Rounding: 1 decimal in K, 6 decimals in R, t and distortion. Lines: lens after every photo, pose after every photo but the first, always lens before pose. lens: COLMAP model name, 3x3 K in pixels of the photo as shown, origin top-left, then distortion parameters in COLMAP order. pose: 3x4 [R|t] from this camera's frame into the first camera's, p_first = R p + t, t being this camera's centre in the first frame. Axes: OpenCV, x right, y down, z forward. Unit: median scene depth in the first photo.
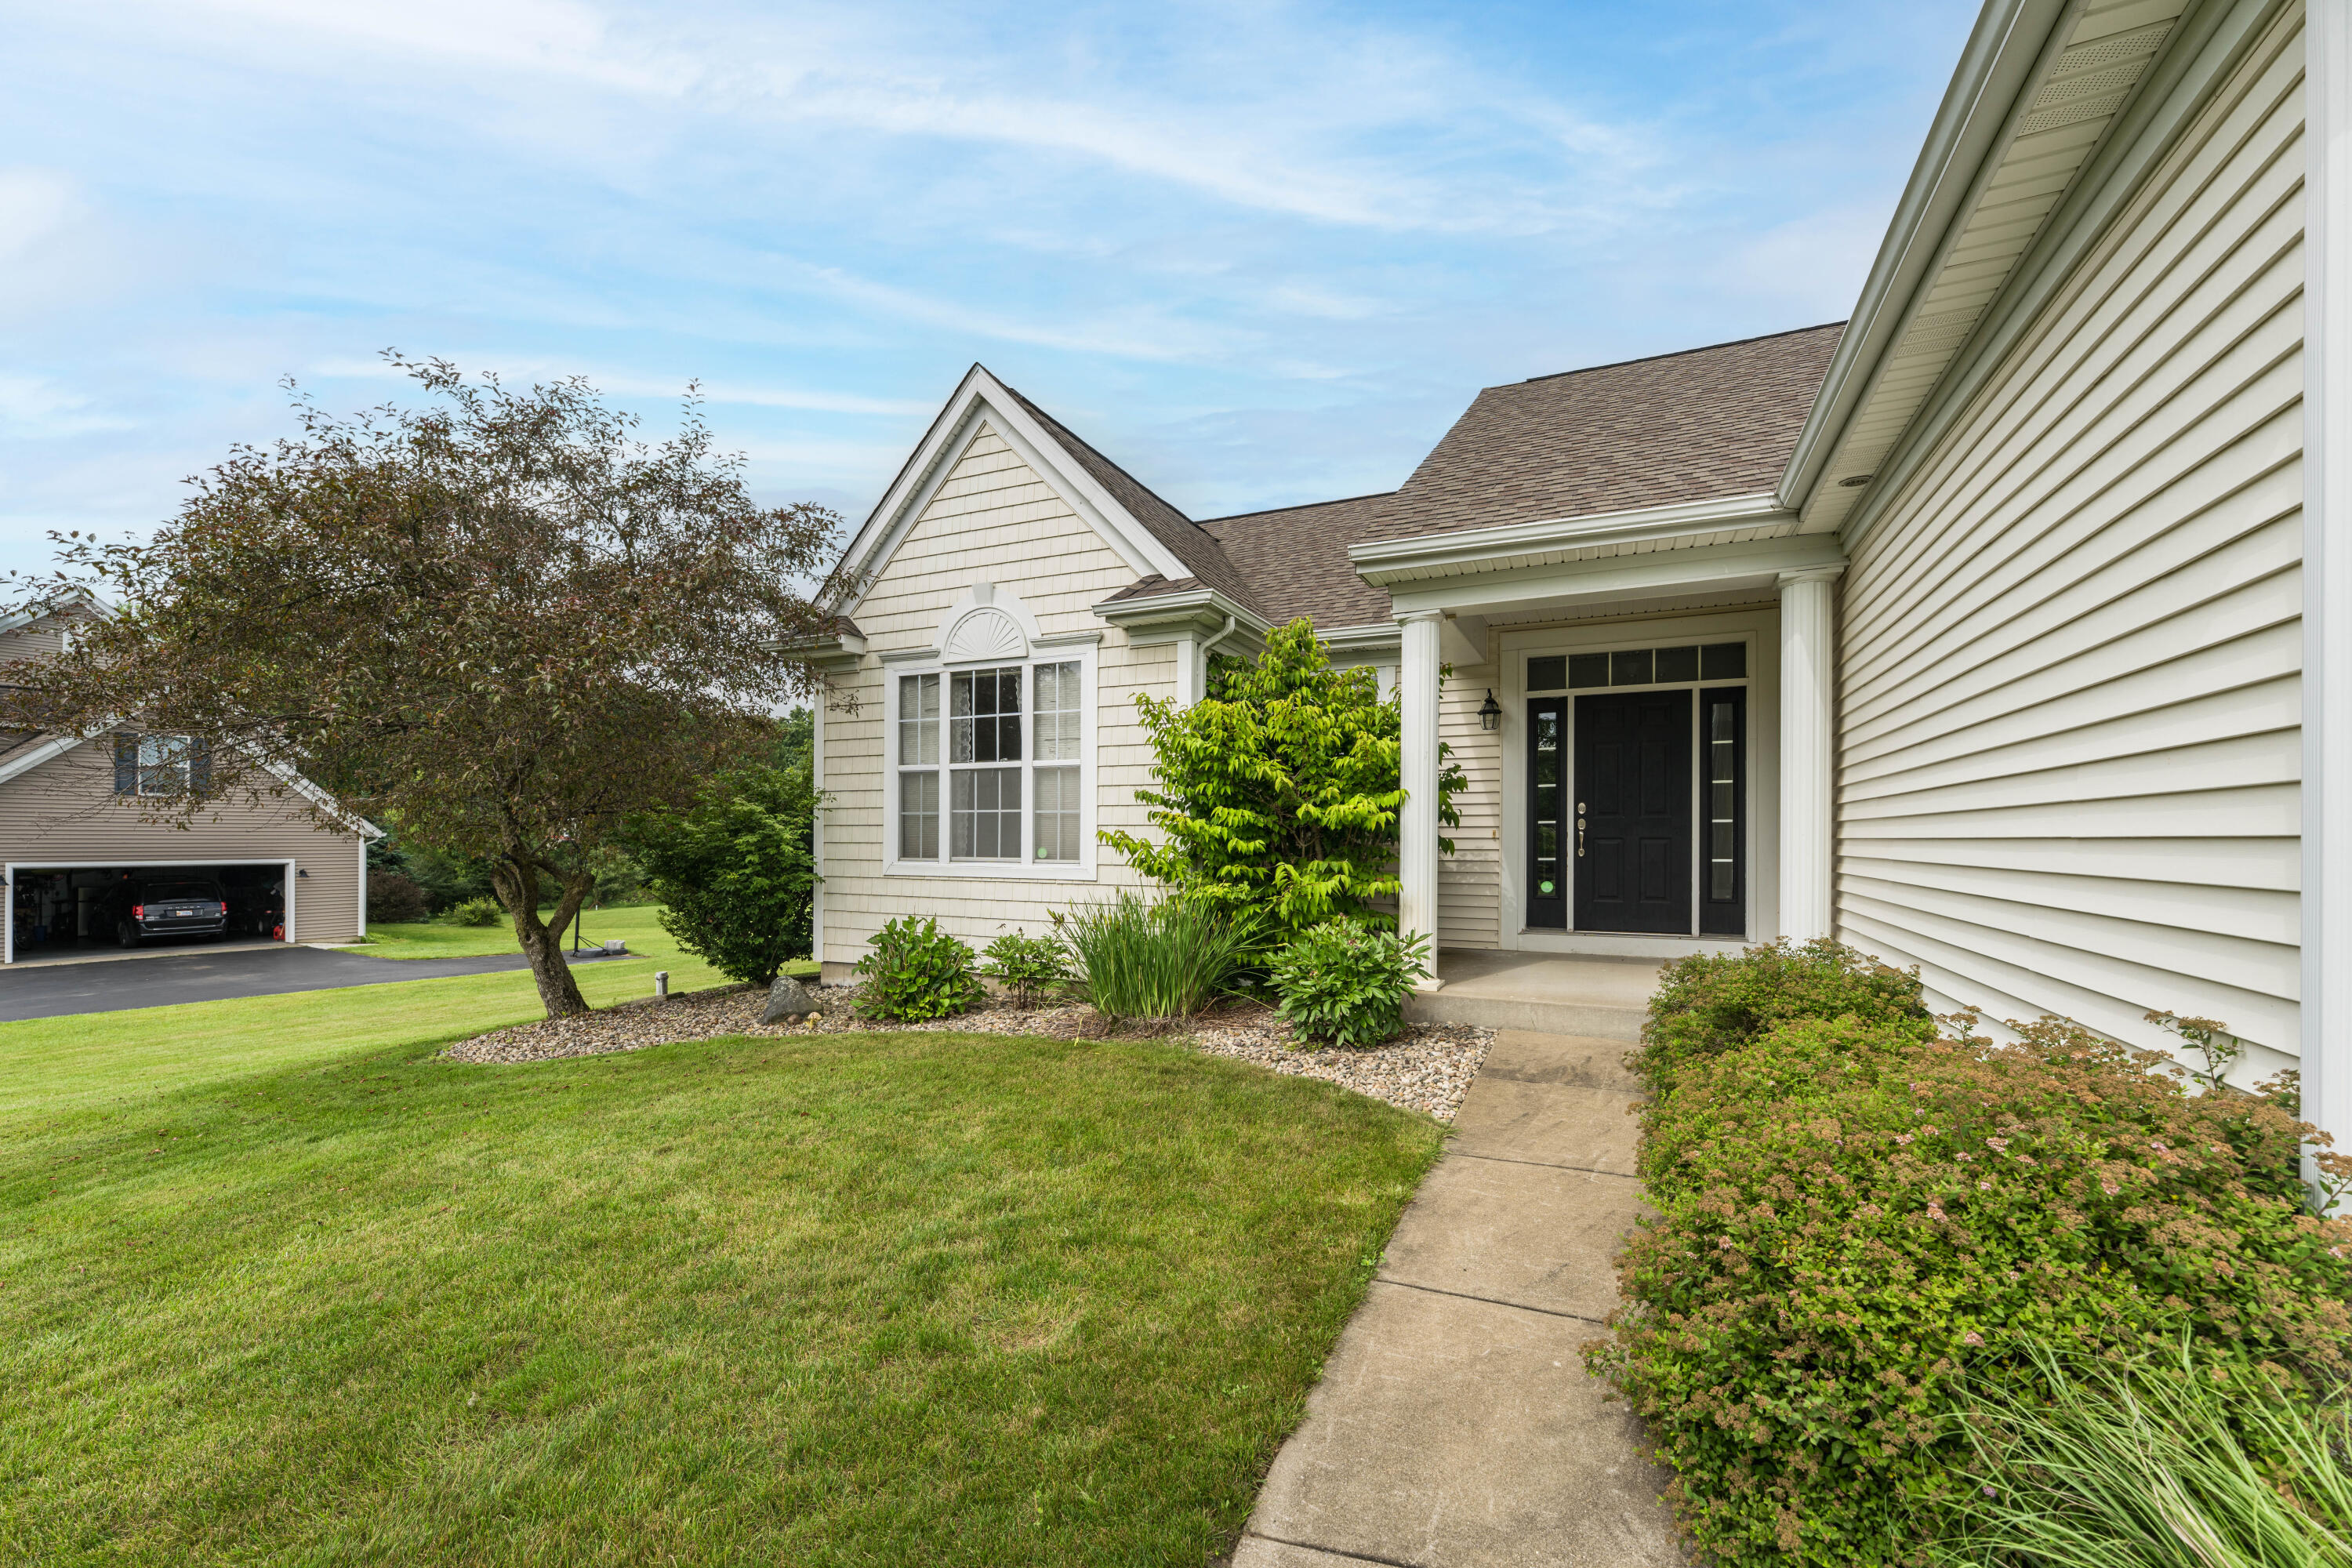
lens RADIAL K [[959.5, 0, 1177.8], [0, 959.5, 841.1], [0, 0, 1]] dist [-0.001805, 0.000292]
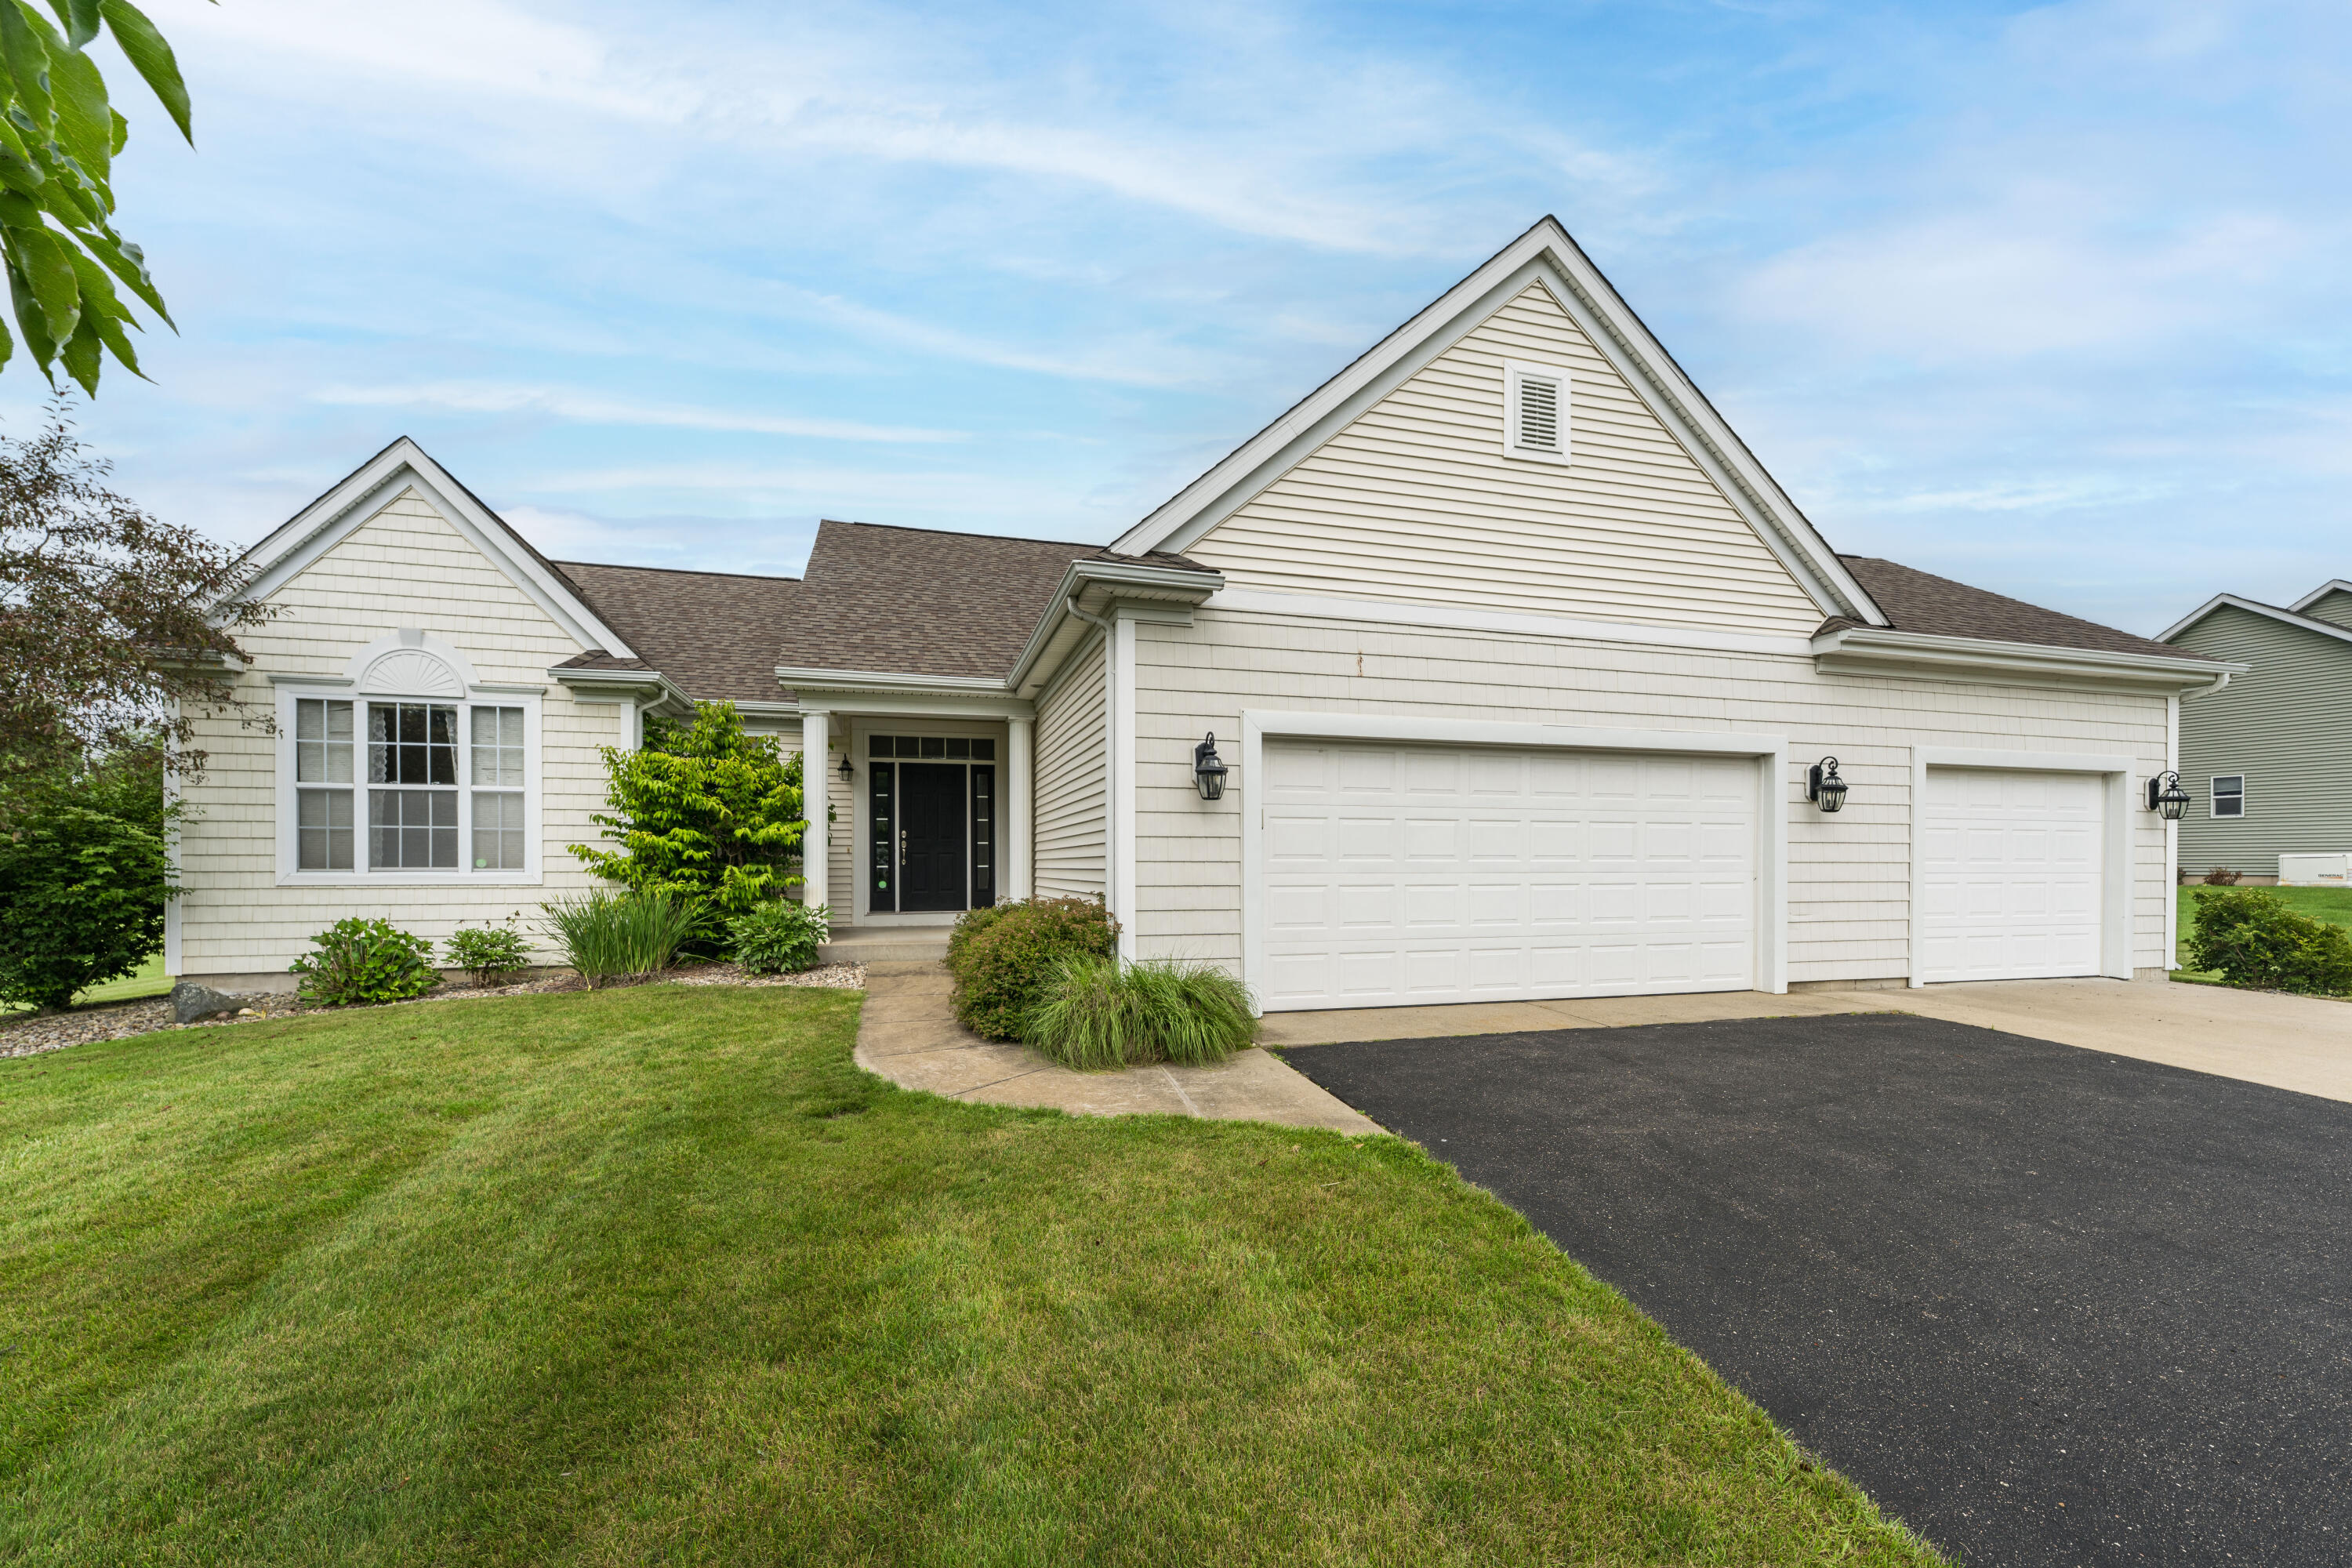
lens RADIAL K [[959.5, 0, 1181.4], [0, 959.5, 872.3], [0, 0, 1]] dist [-0.001805, 0.000292]
pose [[0.748965, -0.008320, 0.662557, -0.288722], [0.004955, 0.999964, 0.006955, 0.020611], [-0.662590, -0.001926, 0.748979, -0.495545]]
